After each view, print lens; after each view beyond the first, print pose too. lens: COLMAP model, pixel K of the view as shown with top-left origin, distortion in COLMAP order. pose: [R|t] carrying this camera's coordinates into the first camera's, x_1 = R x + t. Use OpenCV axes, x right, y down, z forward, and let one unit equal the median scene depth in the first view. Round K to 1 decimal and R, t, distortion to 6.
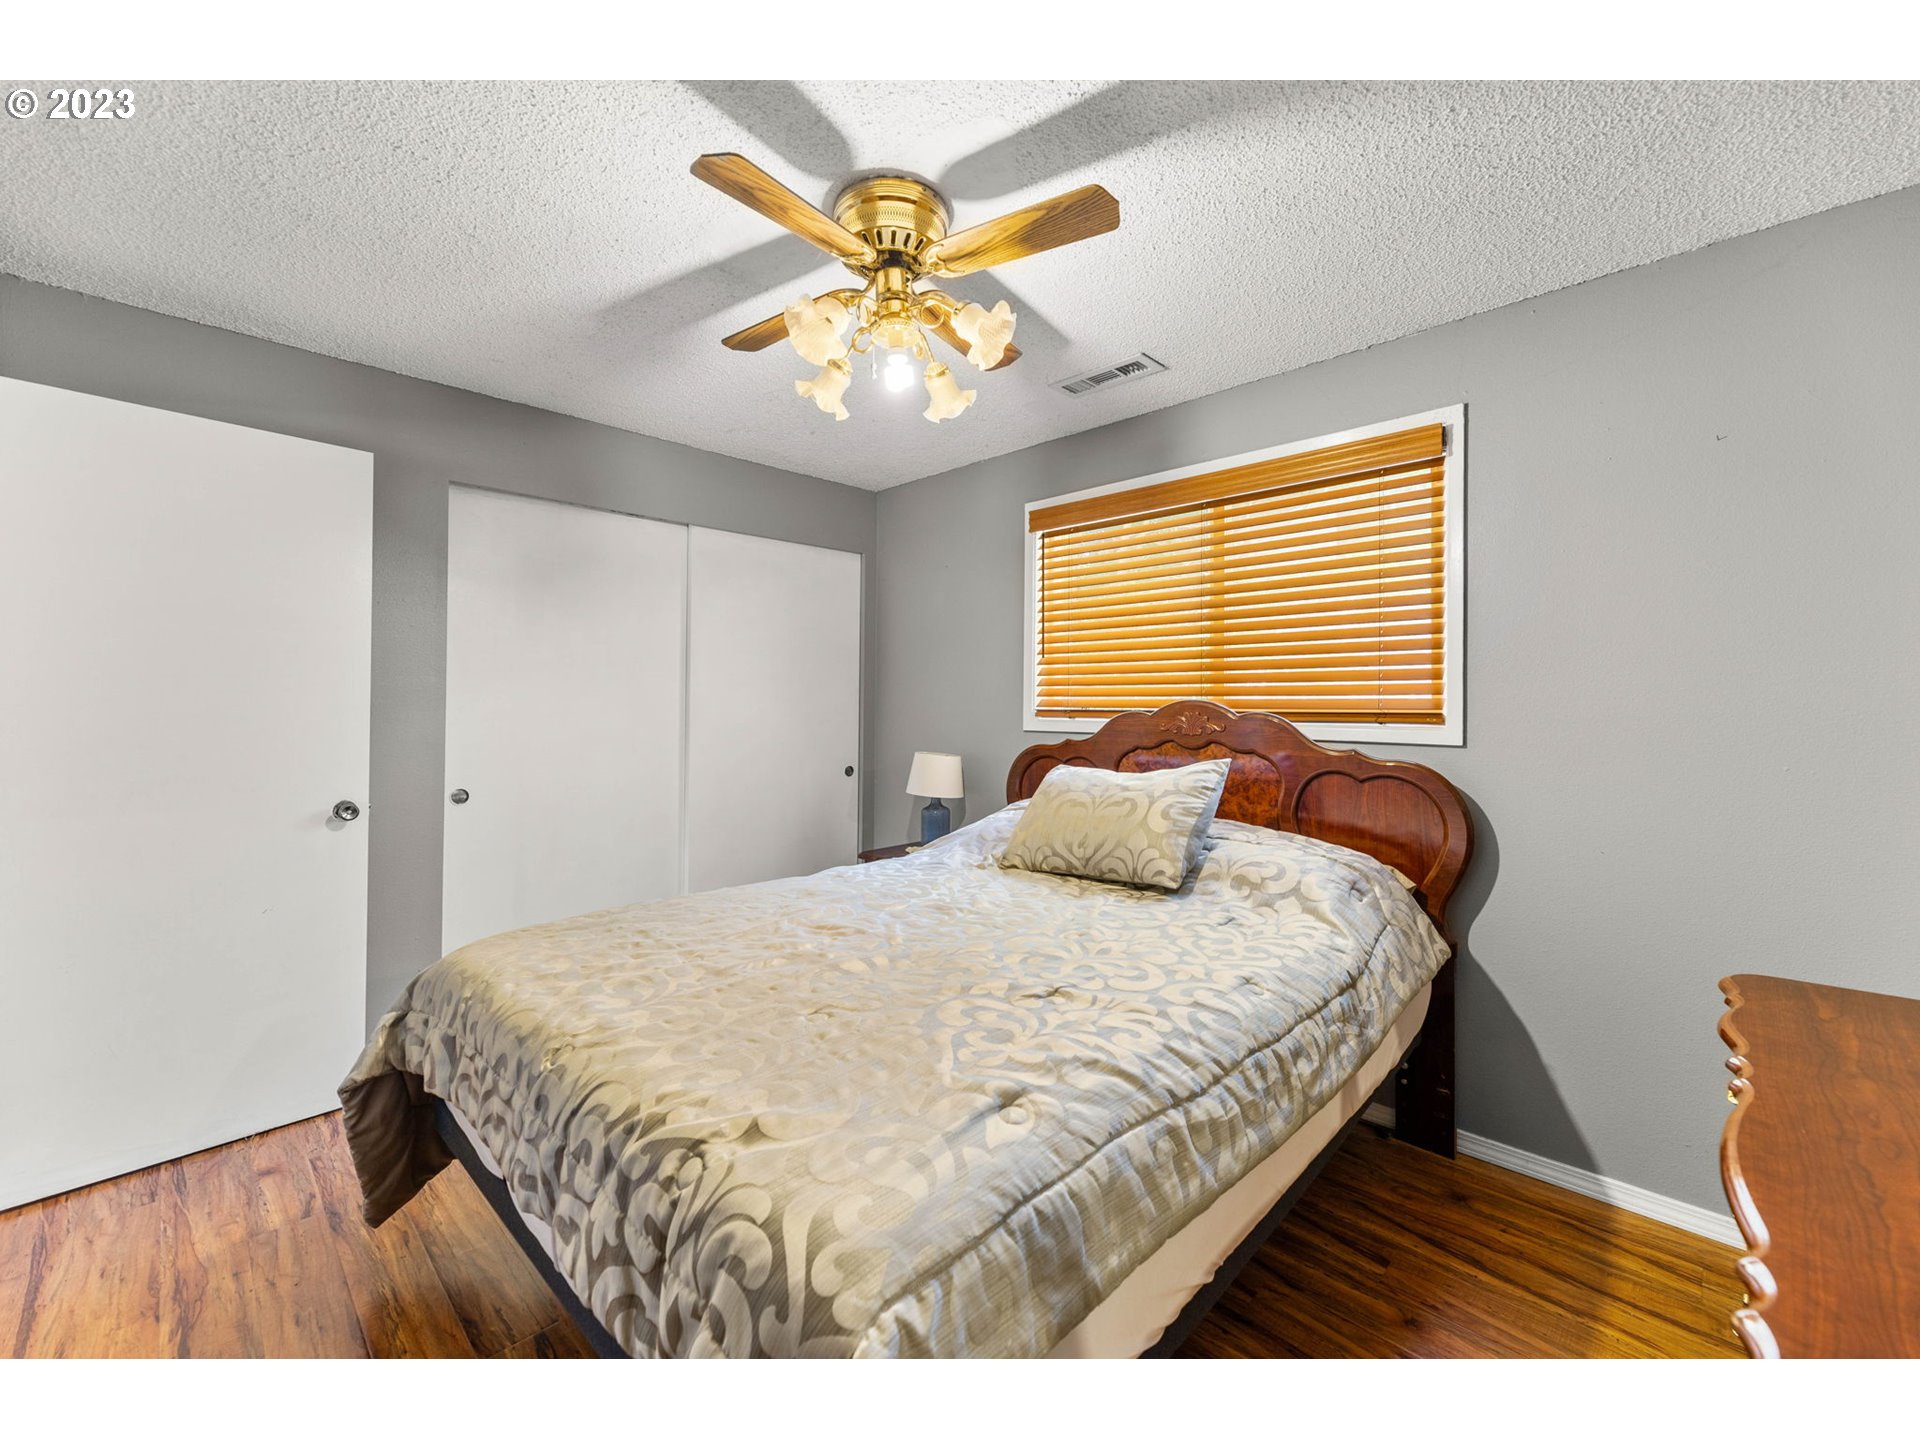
lens RADIAL K [[779.9, 0, 961.6], [0, 779.9, 708.7], [0, 0, 1]] dist [-0.002061, -0.000135]
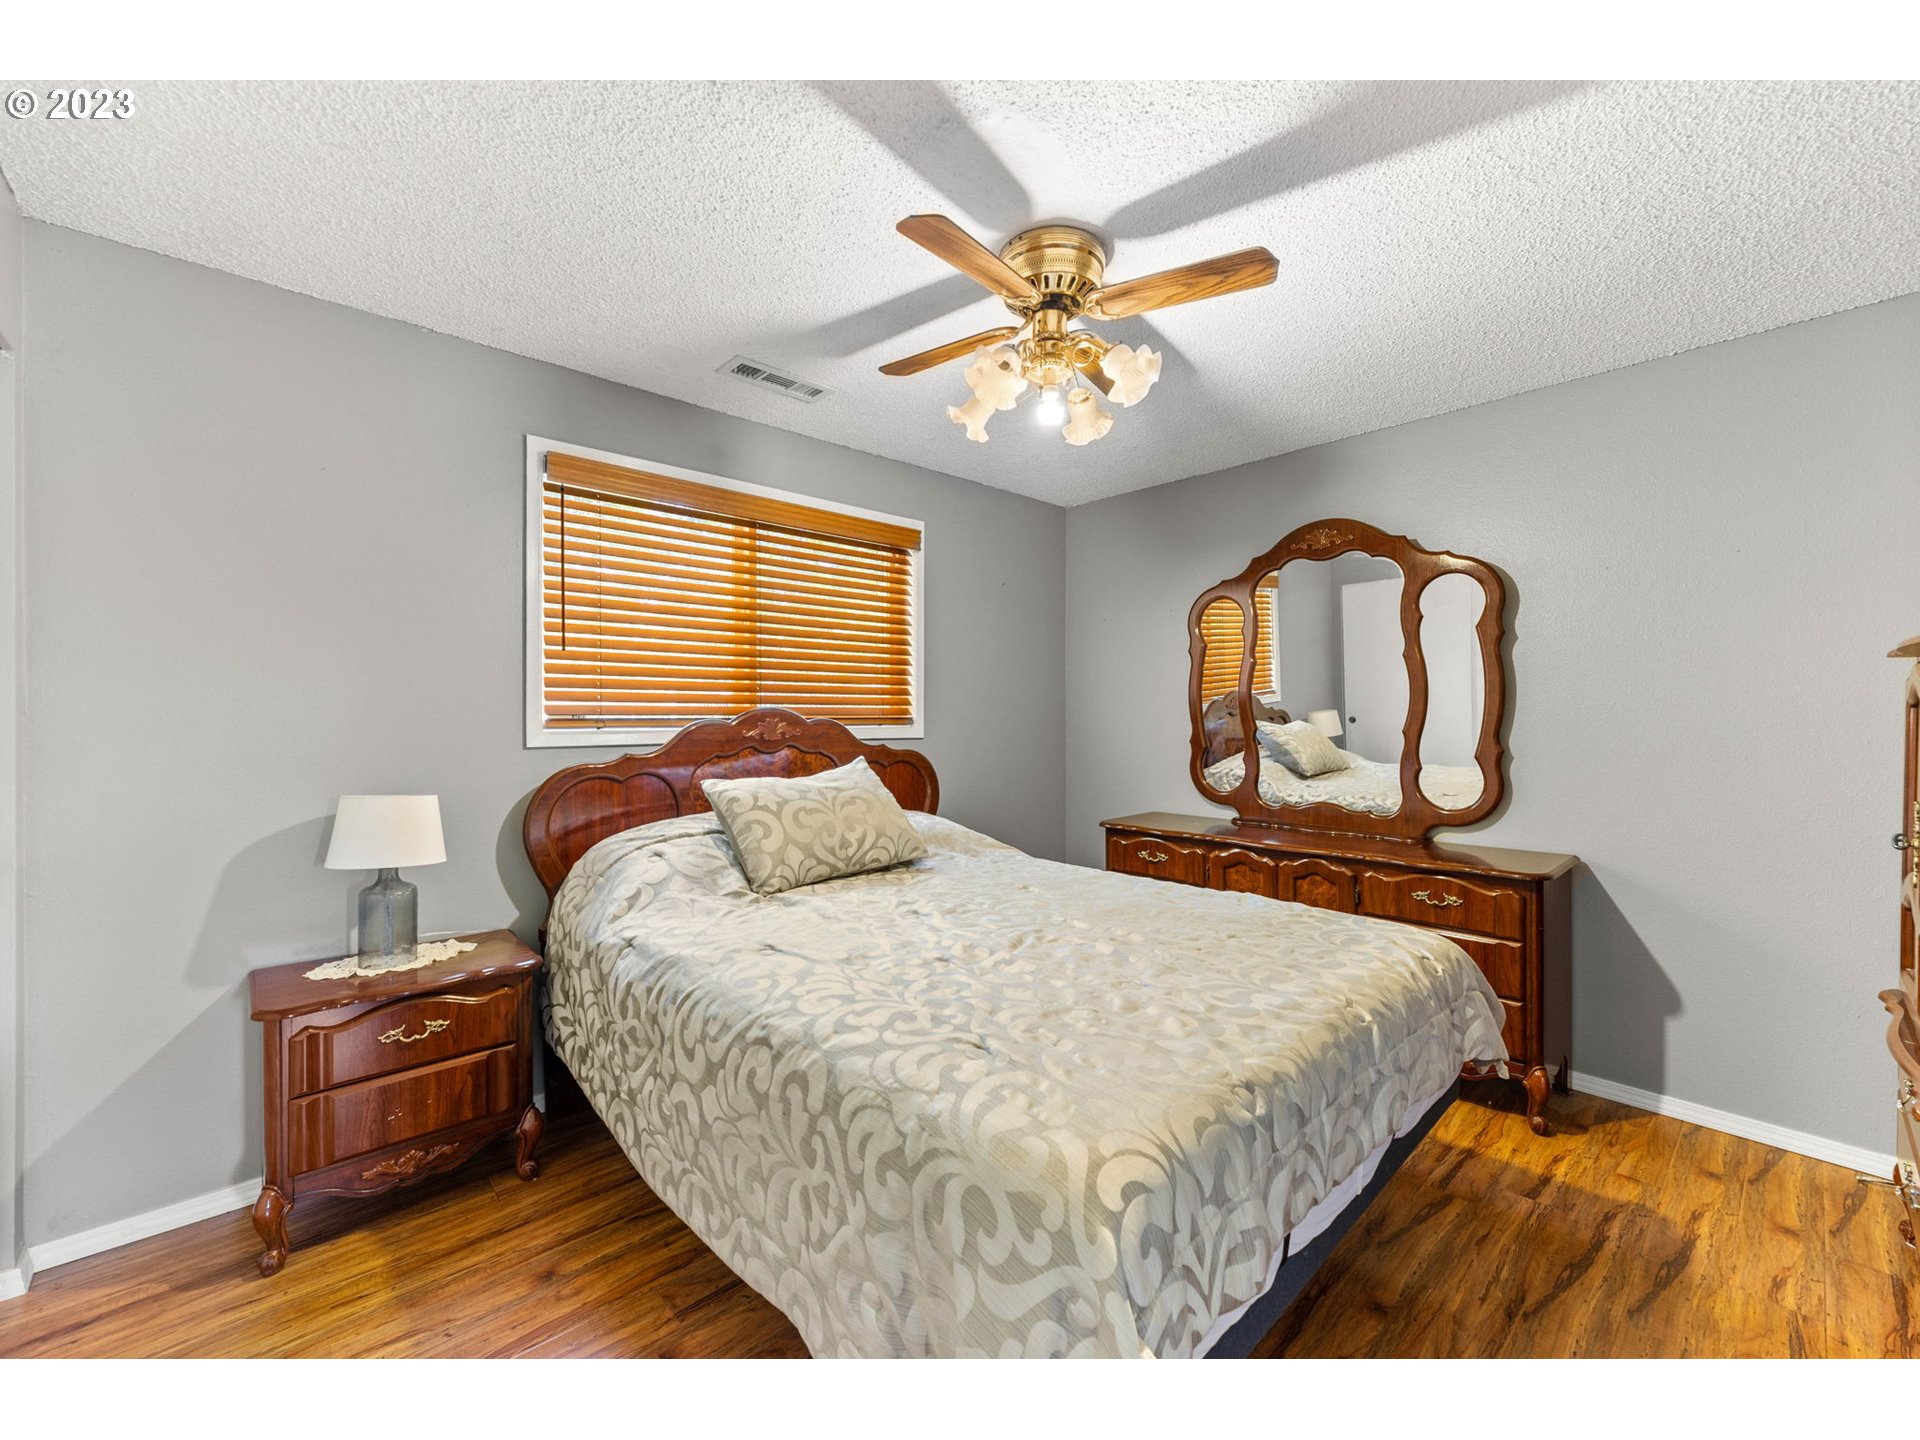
lens RADIAL K [[779.9, 0, 960.0], [0, 779.9, 716.8], [0, 0, 1]] dist [-0.002061, -0.000135]
pose [[0.053410, -0.001377, 0.998572, -0.852691], [0.012971, 0.999916, 0.000685, 0.005122], [-0.998488, 0.012916, 0.053424, 0.773565]]
